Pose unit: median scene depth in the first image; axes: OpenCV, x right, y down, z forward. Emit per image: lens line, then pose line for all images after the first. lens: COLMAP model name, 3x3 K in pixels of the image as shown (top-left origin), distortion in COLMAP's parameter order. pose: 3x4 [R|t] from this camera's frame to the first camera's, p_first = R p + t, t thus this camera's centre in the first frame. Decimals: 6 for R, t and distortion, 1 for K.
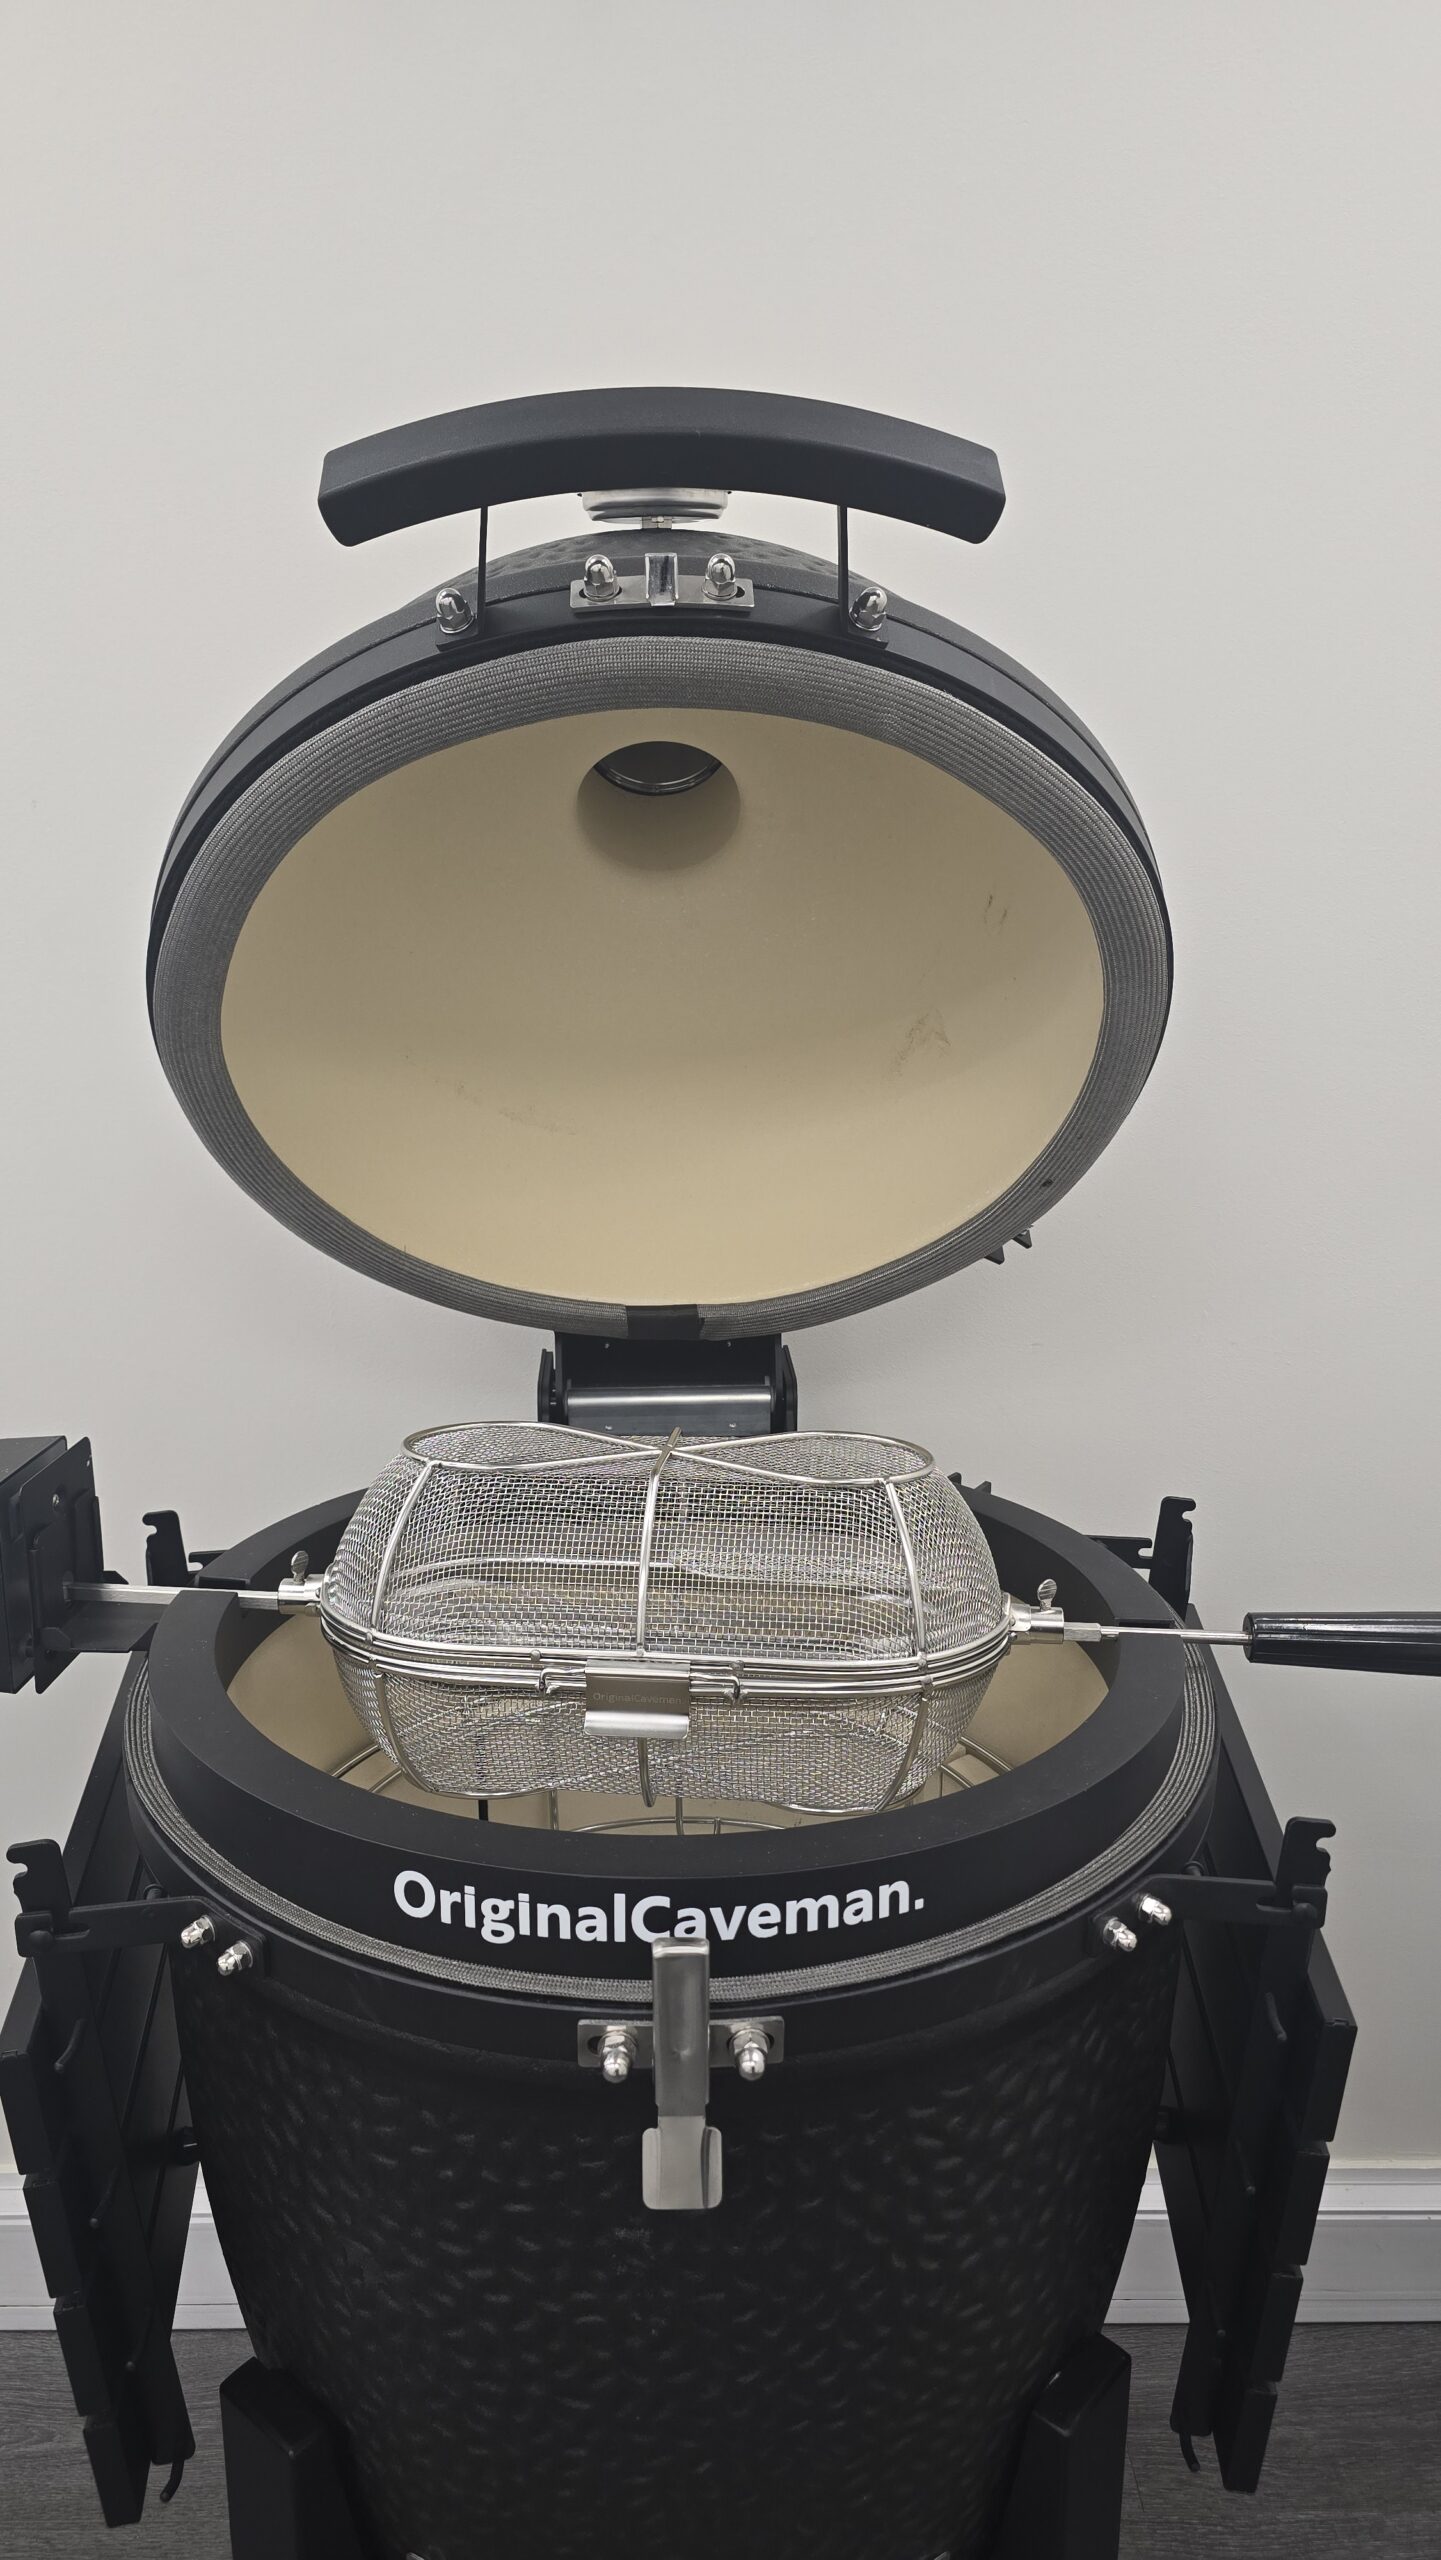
lens RADIAL K [[1800.6, 0, 728.6], [0, 1800.6, 1271.7], [0, 0, 1]] dist [0.002764, 0.001103]
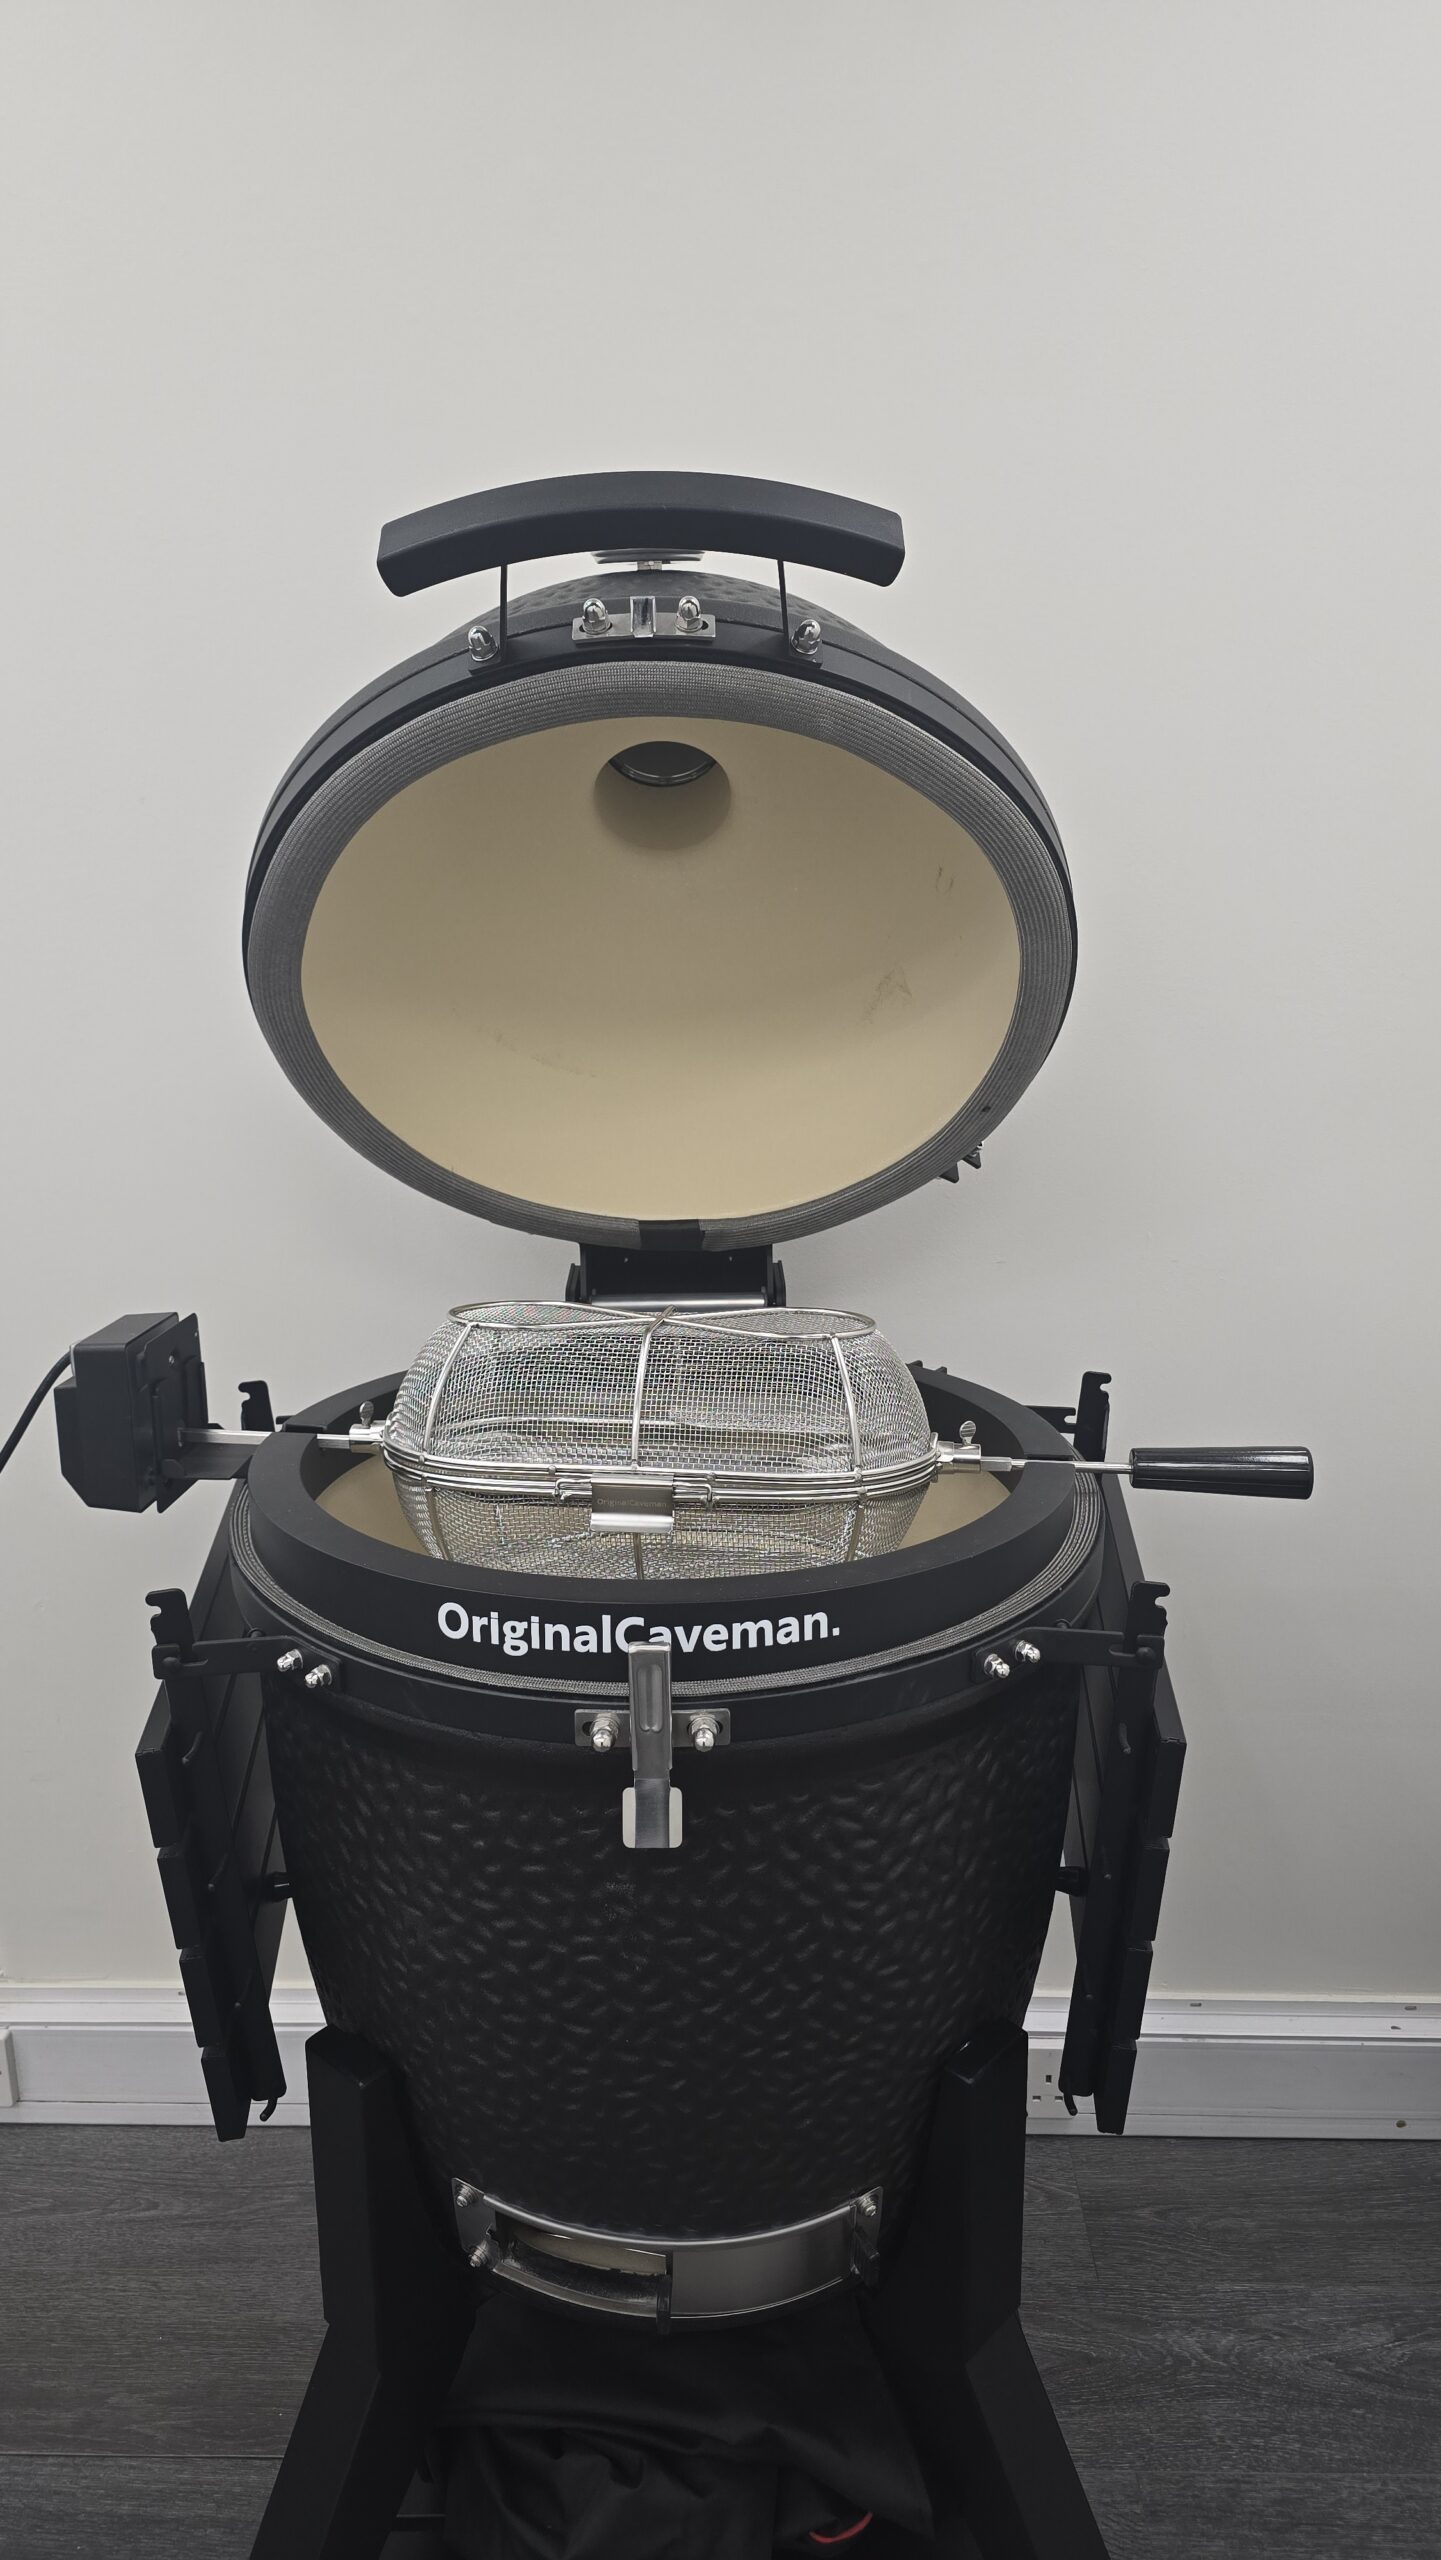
lens RADIAL K [[1787.1, 0, 720.5], [0, 1787.1, 1280.0], [0, 0, 1]] dist [0.026845, -0.002643]
pose [[0.999239, -0.001894, -0.038960, 0.068060], [0.002199, 0.999967, 0.007791, 0.079222], [0.038944, -0.007871, 0.999210, -0.281511]]
